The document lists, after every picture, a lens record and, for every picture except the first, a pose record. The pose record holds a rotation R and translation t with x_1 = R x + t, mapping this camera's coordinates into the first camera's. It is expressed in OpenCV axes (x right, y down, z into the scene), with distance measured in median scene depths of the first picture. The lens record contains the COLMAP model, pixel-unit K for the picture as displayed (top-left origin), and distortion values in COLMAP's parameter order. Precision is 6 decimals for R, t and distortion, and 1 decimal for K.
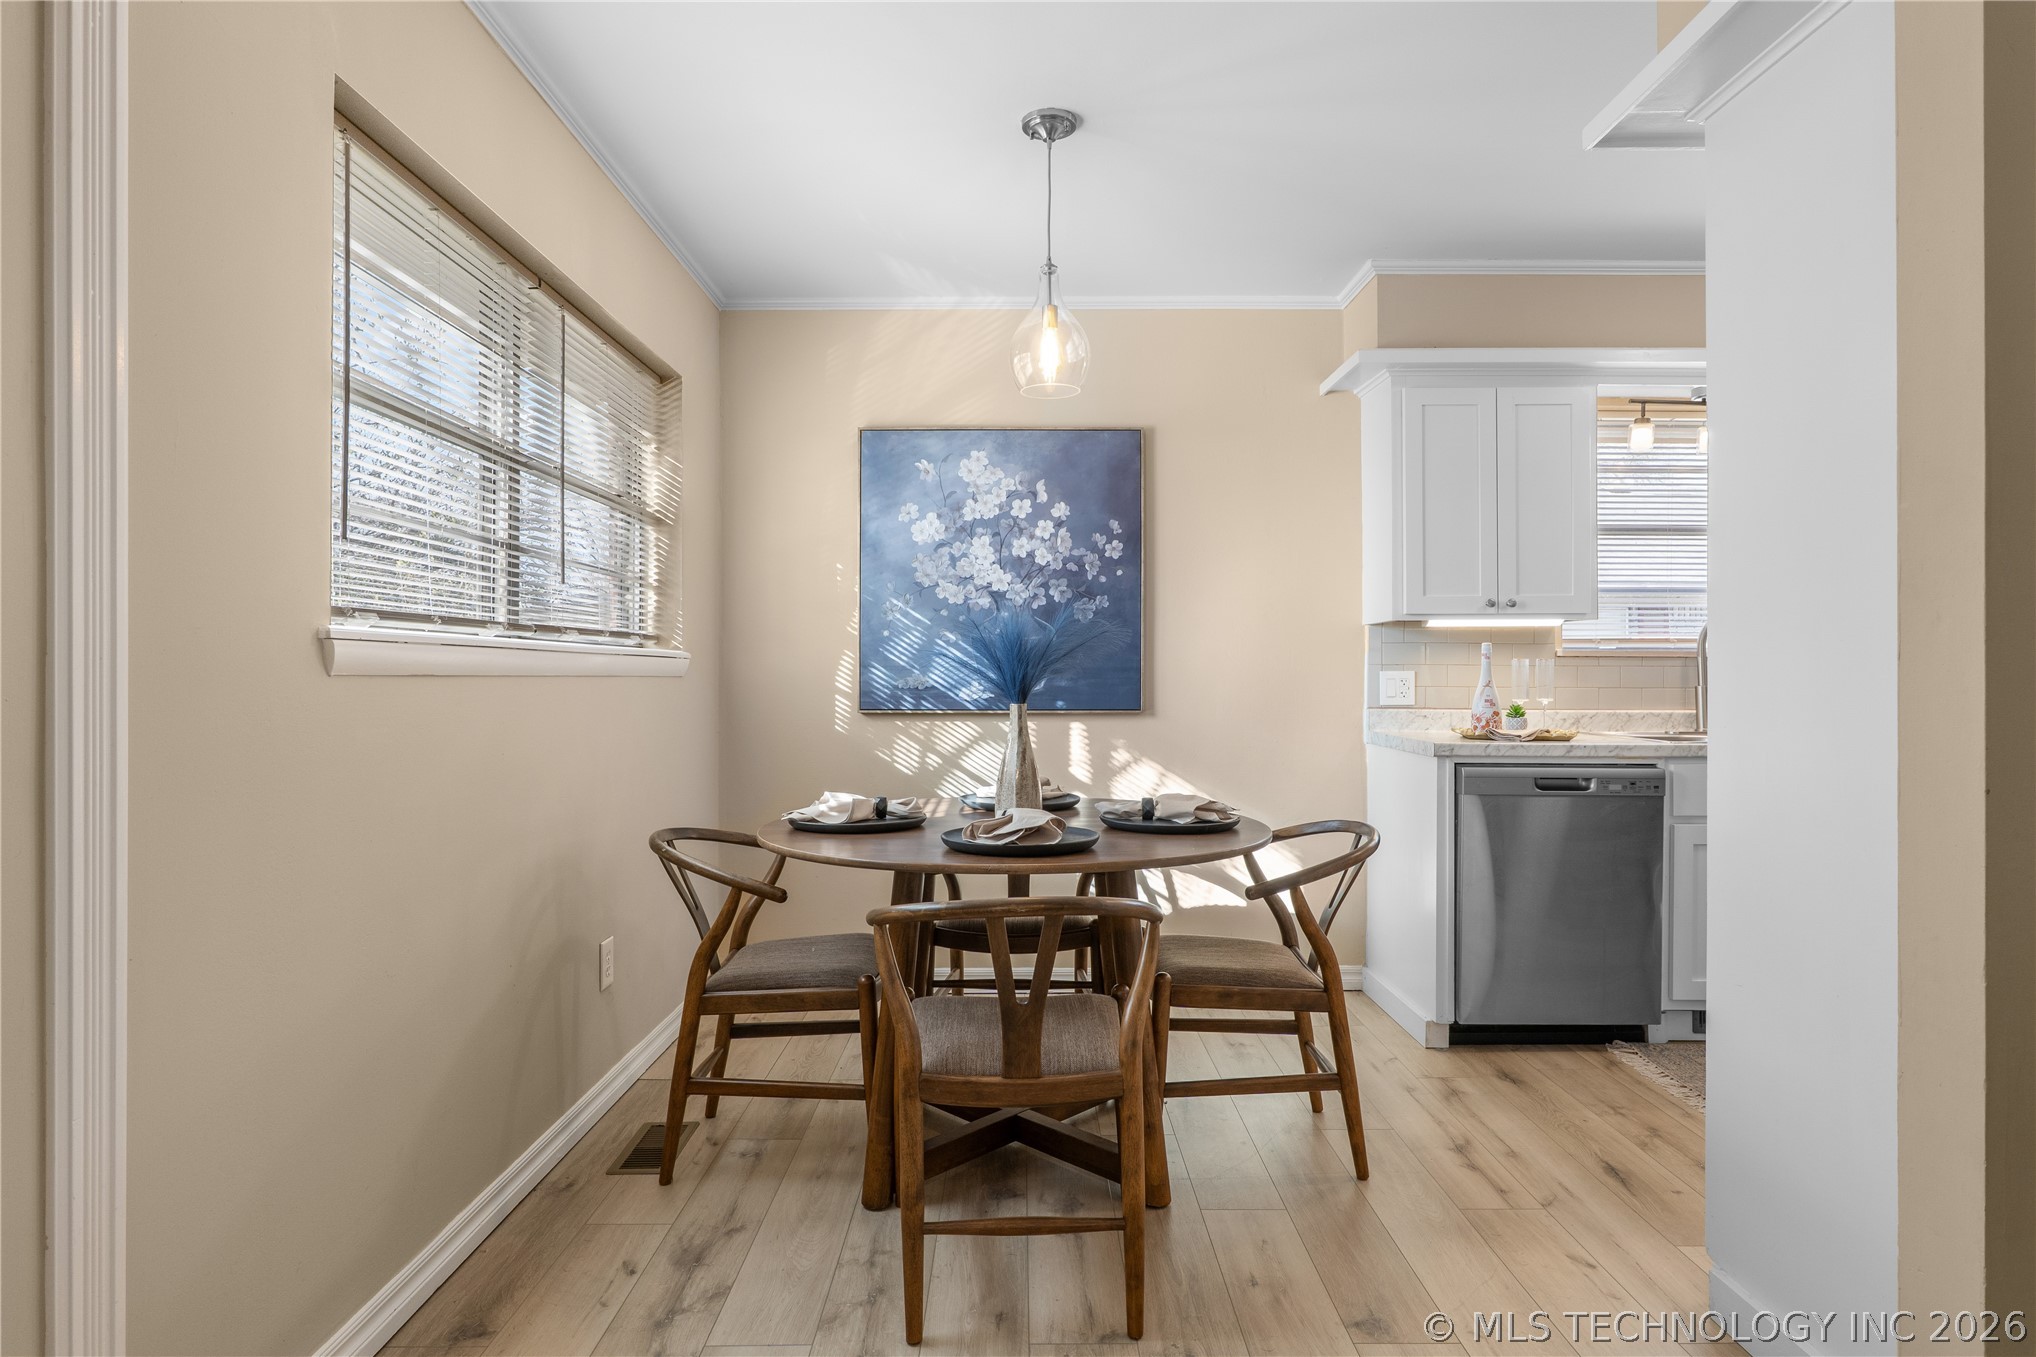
lens RADIAL K [[1126.8, 0, 1020.7], [0, 1126.8, 659.5], [0, 0, 1]] dist [-0.007620, 0.008135]
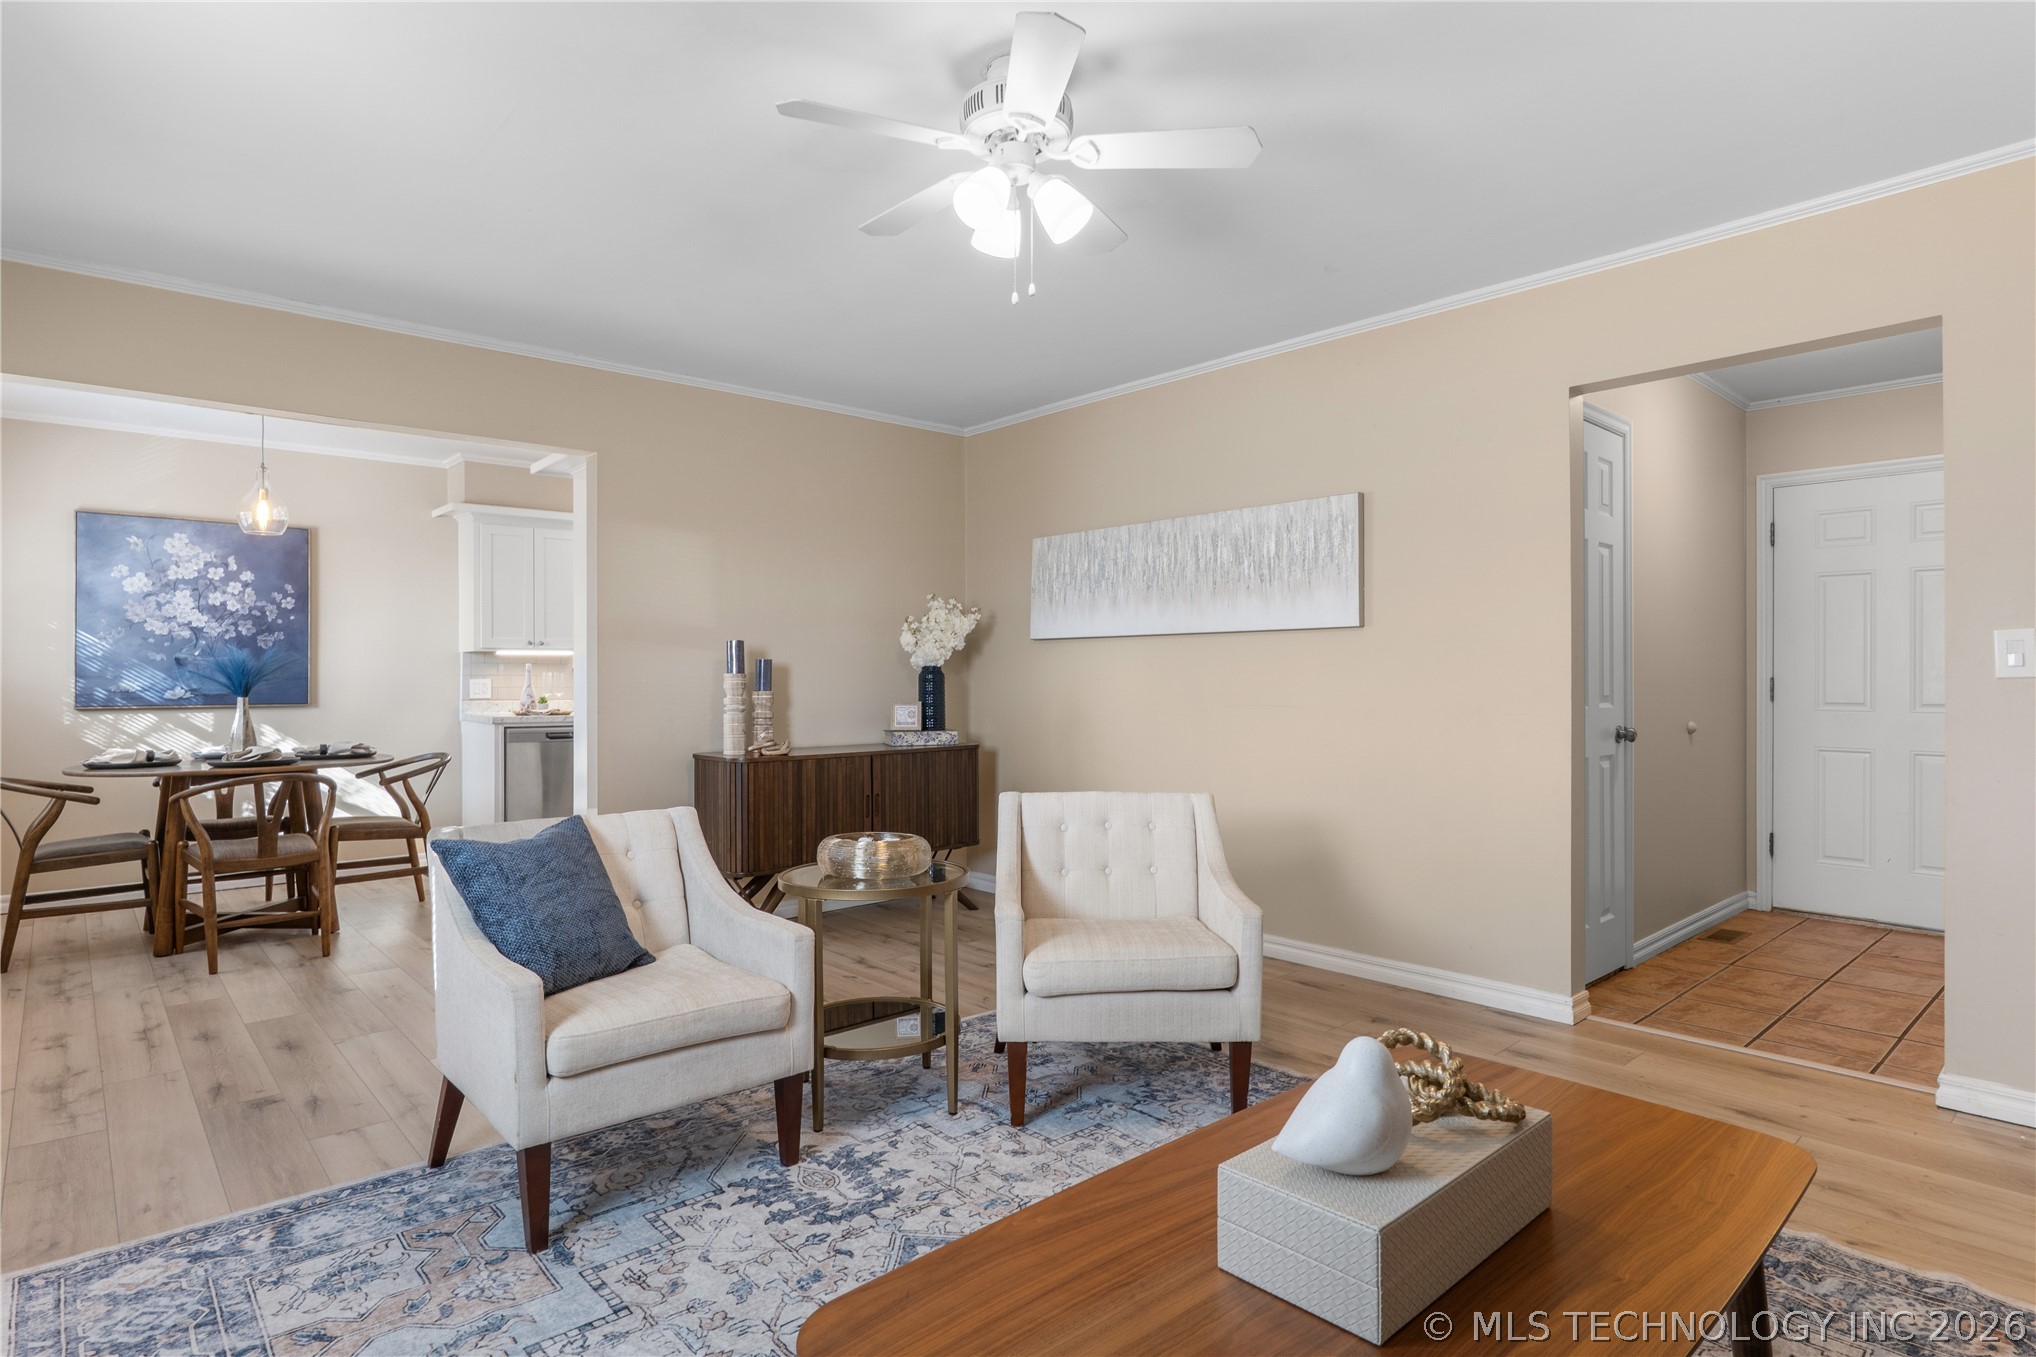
lens RADIAL K [[1082.4, 0, 1029.1], [0, 1082.4, 677.3], [0, 0, 1]] dist [-0.017427, 0.008055]
pose [[0.743304, -0.000428, 0.668954, -0.158782], [-0.006699, 0.999945, 0.008084, -0.012172], [-0.668921, -0.010490, 0.743260, -0.850328]]
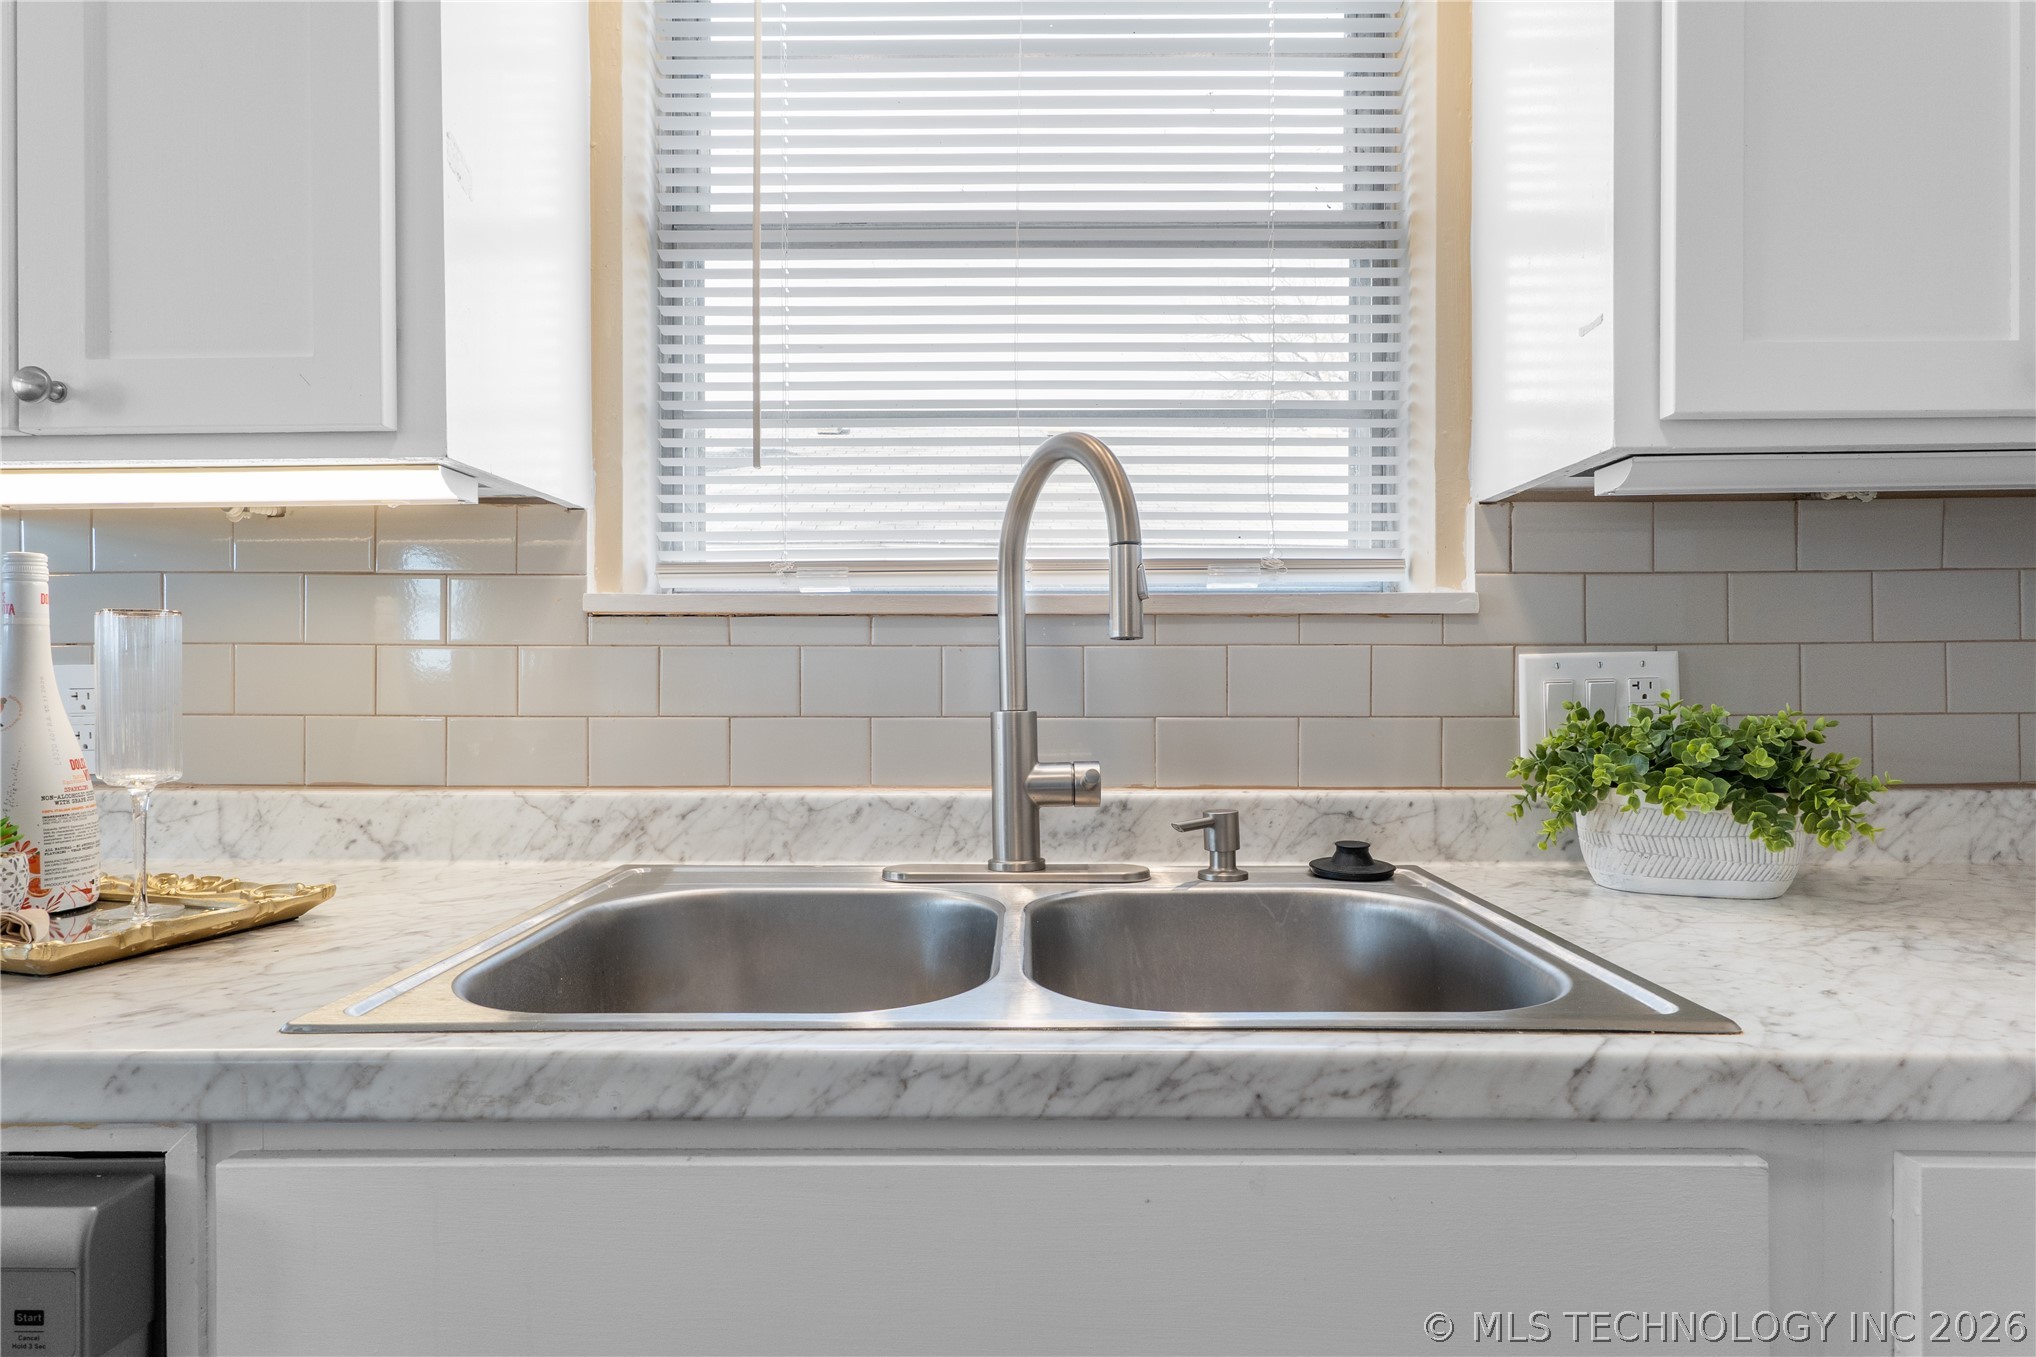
lens RADIAL K [[1126.8, 0, 1021.1], [0, 1126.8, 692.2], [0, 0, 1]] dist [-0.007620, 0.008135]
pose [[0.999647, -0.004170, -0.026243, 0.627337], [0.004746, 0.999748, 0.021931, 0.012416], [0.026144, -0.022048, 0.999415, 0.721242]]
